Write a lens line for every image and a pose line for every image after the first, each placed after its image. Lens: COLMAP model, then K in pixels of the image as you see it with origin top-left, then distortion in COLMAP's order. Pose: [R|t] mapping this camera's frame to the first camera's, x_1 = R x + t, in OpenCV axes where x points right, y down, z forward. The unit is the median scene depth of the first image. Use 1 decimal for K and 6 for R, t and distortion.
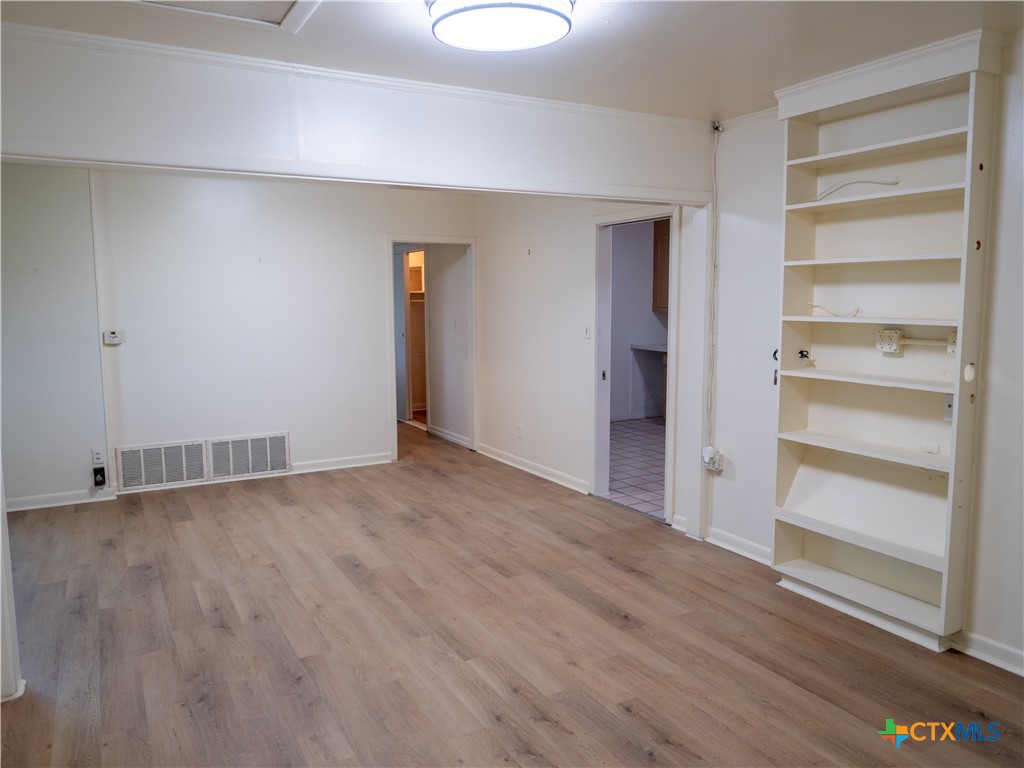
lens RADIAL K [[740.7, 0, 507.6], [0, 740.7, 383.0], [0, 0, 1]] dist [-0.018004, 0.001951]
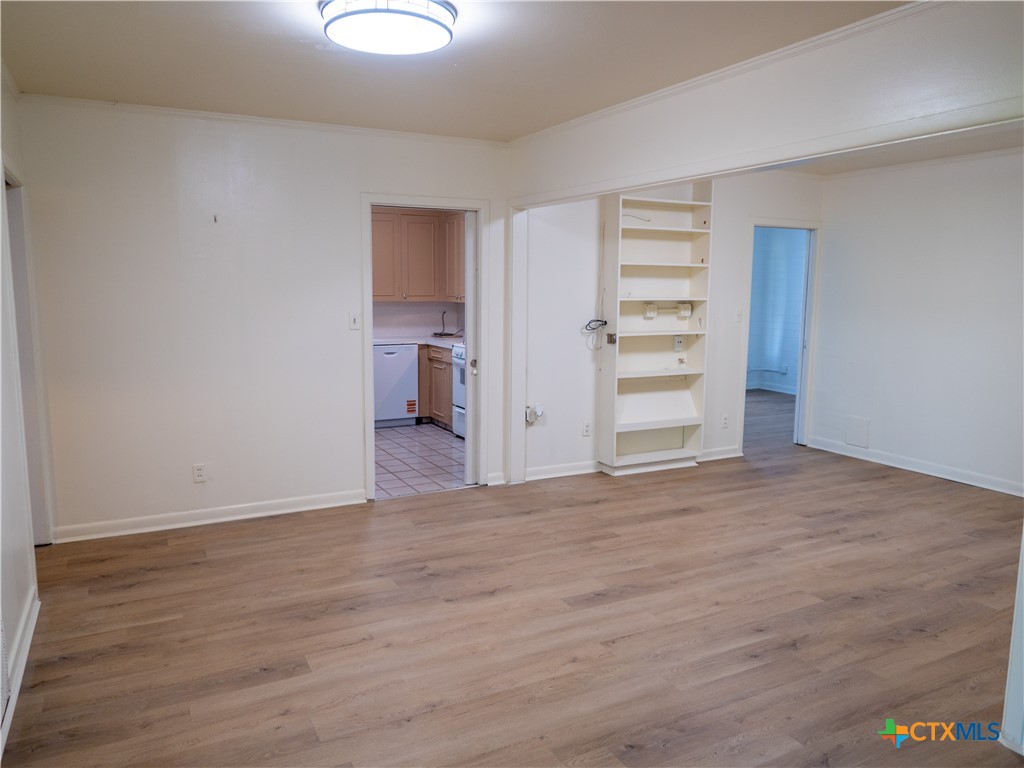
lens RADIAL K [[740.7, 0, 507.5], [0, 740.7, 385.9], [0, 0, 1]] dist [-0.018004, 0.001951]
pose [[0.026604, -0.128466, 0.991357, -1.075132], [0.107922, 0.986281, 0.124912, -0.116995], [-0.993803, 0.103666, 0.040104, 1.094495]]
